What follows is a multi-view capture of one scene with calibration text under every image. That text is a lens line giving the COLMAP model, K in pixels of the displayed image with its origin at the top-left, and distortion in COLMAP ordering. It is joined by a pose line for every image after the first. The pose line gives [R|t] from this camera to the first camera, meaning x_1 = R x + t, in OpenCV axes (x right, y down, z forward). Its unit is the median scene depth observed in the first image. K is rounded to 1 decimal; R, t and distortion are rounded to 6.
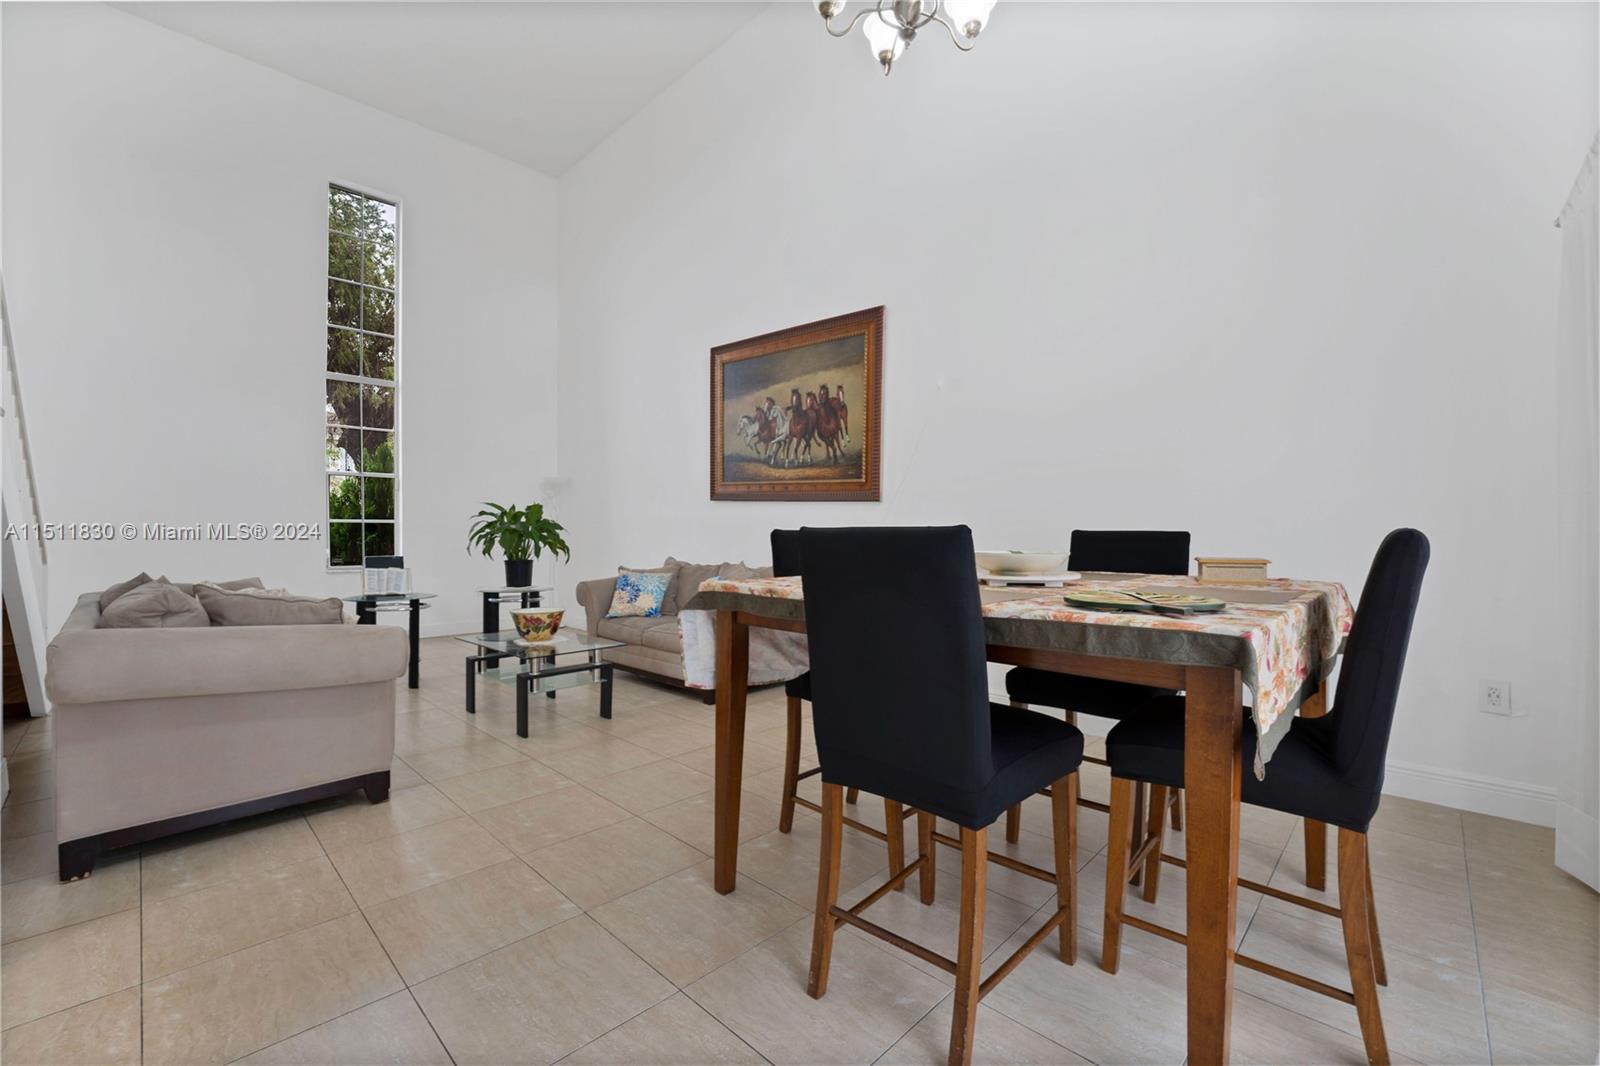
lens RADIAL K [[663.6, 0, 800.0], [0, 663.6, 533.0], [0, 0, 1]] dist [-0.017407, -0.000024]
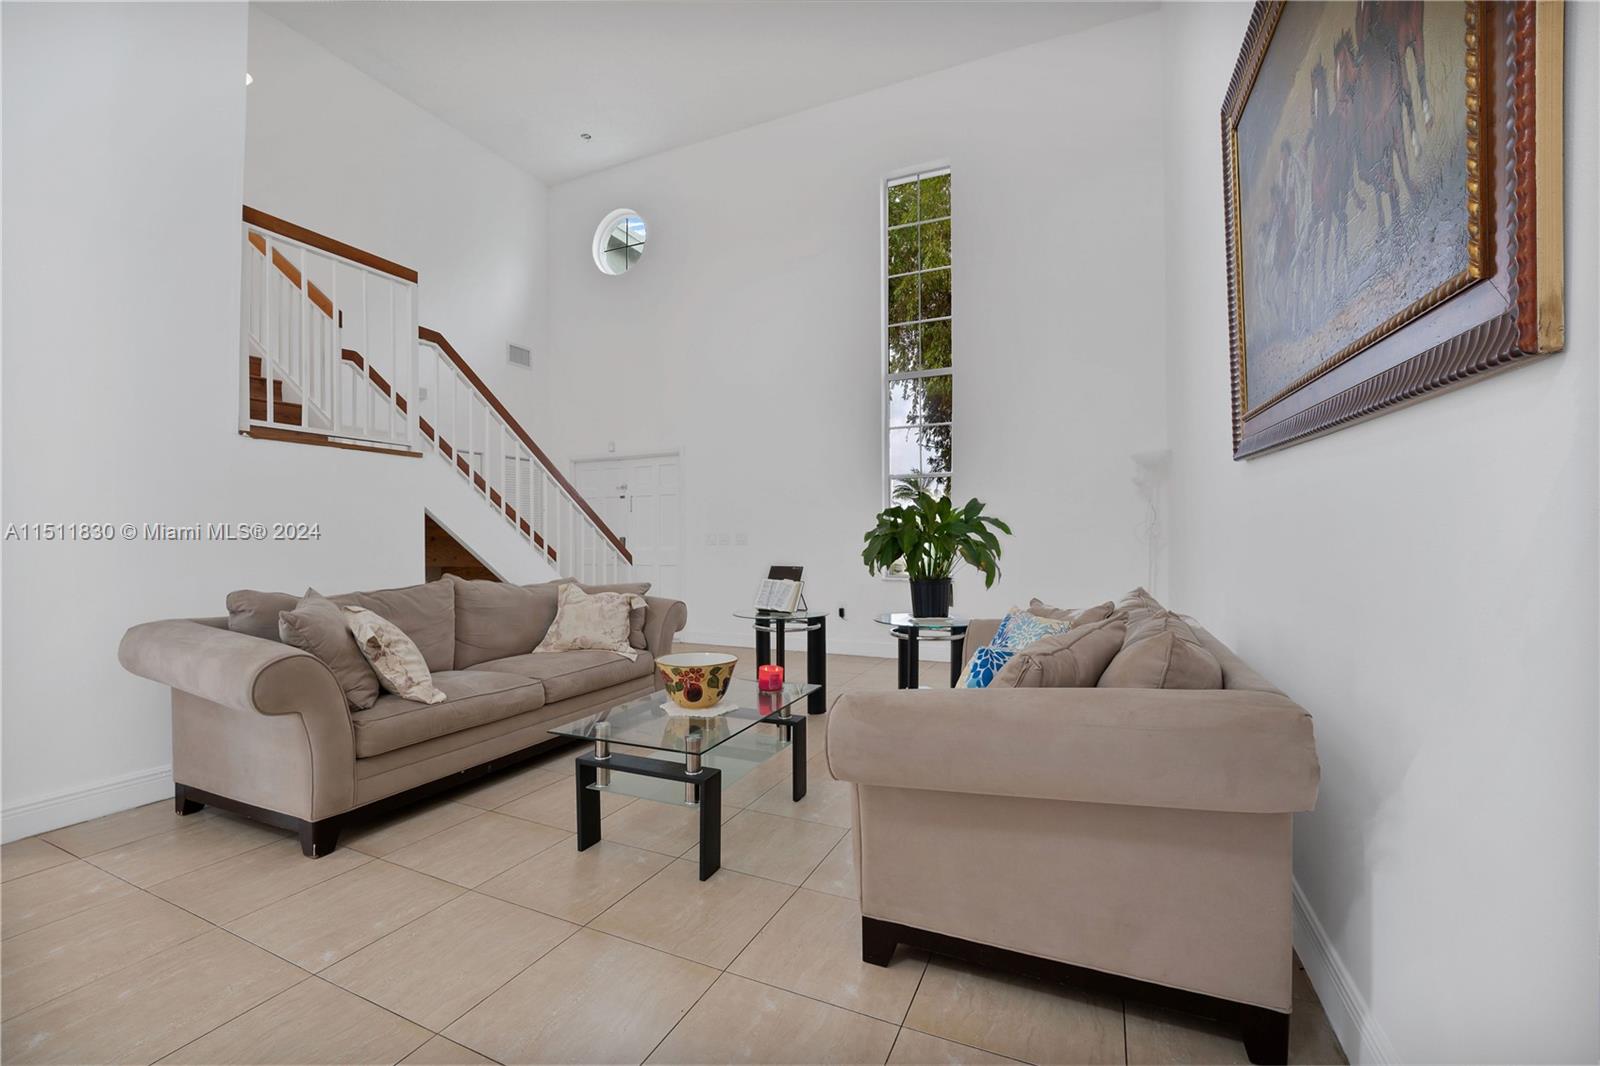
lens RADIAL K [[663.6, 0, 800.0], [0, 663.6, 533.0], [0, 0, 1]] dist [-0.017407, -0.000024]
pose [[0.338625, -0.006285, -0.940901, 0.258667], [-0.000940, 0.999975, -0.007017, -0.003788], [0.940921, 0.003261, 0.338610, 0.889176]]
